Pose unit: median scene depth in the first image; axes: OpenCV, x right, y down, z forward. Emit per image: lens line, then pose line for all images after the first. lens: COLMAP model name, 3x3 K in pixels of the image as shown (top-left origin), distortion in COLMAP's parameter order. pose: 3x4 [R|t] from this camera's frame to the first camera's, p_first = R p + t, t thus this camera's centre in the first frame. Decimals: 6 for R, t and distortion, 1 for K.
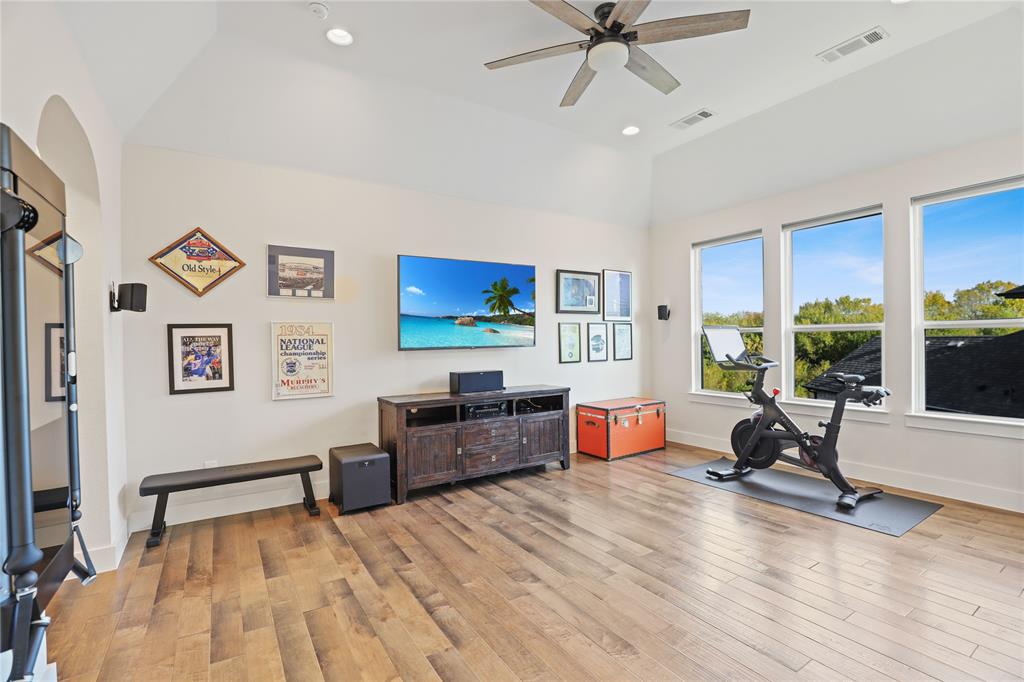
lens RADIAL K [[472.8, 0, 515.2], [0, 472.8, 339.0], [0, 0, 1]] dist [-0.002221, -0.000137]
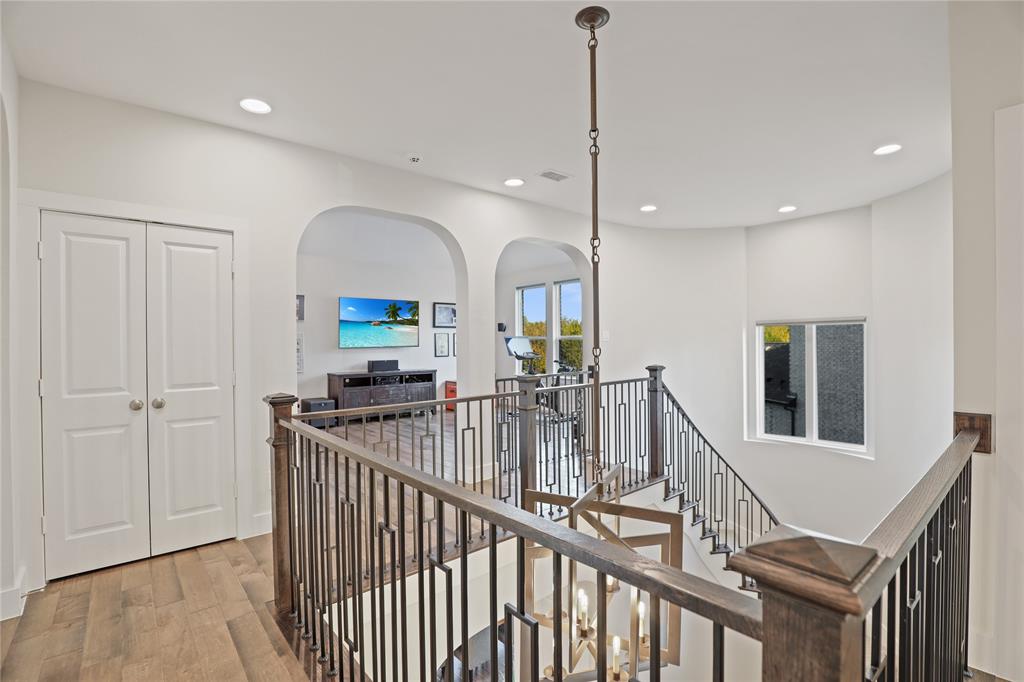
lens RADIAL K [[472.8, 0, 506.9], [0, 472.8, 344.6], [0, 0, 1]] dist [-0.002221, -0.000137]
pose [[0.994746, 0.006257, 0.102180, 0.201241], [-0.006749, 0.999967, 0.004471, -0.002750], [-0.102149, -0.005137, 0.994756, -0.842472]]
